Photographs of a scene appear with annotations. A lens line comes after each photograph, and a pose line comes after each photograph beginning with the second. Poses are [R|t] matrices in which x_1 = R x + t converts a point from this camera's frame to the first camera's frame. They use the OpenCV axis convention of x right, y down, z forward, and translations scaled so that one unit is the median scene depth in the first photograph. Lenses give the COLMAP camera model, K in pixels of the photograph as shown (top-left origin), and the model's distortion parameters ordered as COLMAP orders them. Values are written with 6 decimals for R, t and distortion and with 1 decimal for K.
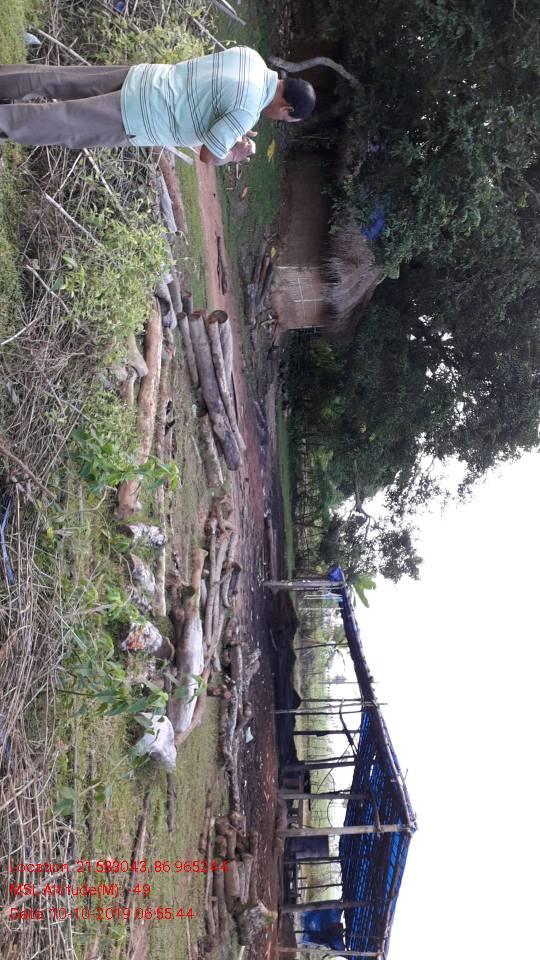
lens RADIAL K [[737.9, 0, 270.0], [0, 737.9, 480.0], [0, 0, 1]] dist [0.087785, -0.174433]
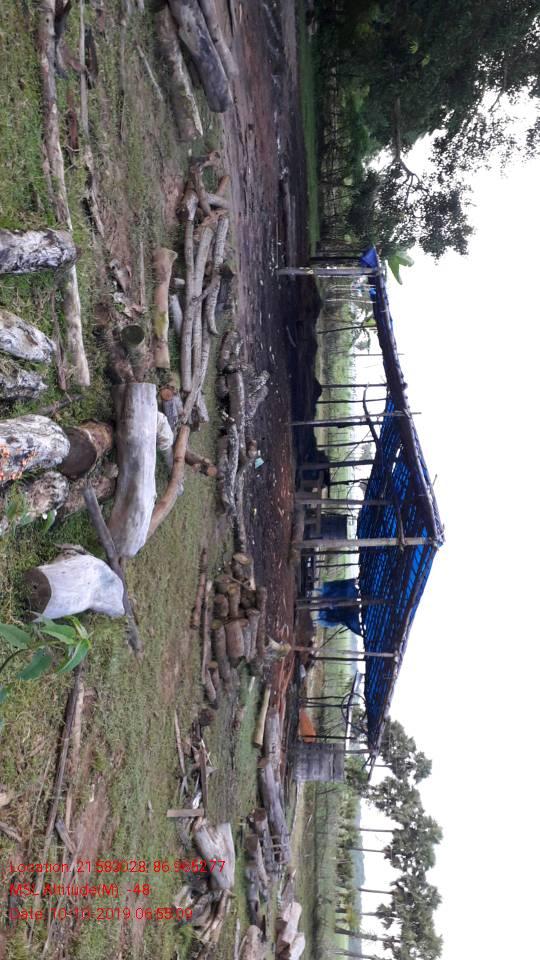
lens RADIAL K [[737.7, 0, 262.0], [0, 737.7, 478.6], [0, 0, 1]] dist [0.065350, -0.130260]
pose [[0.999033, 0.002185, -0.043907, 0.016102], [0.016826, 0.903704, 0.427827, -0.000835], [0.040614, -0.428152, 0.902794, 0.281276]]
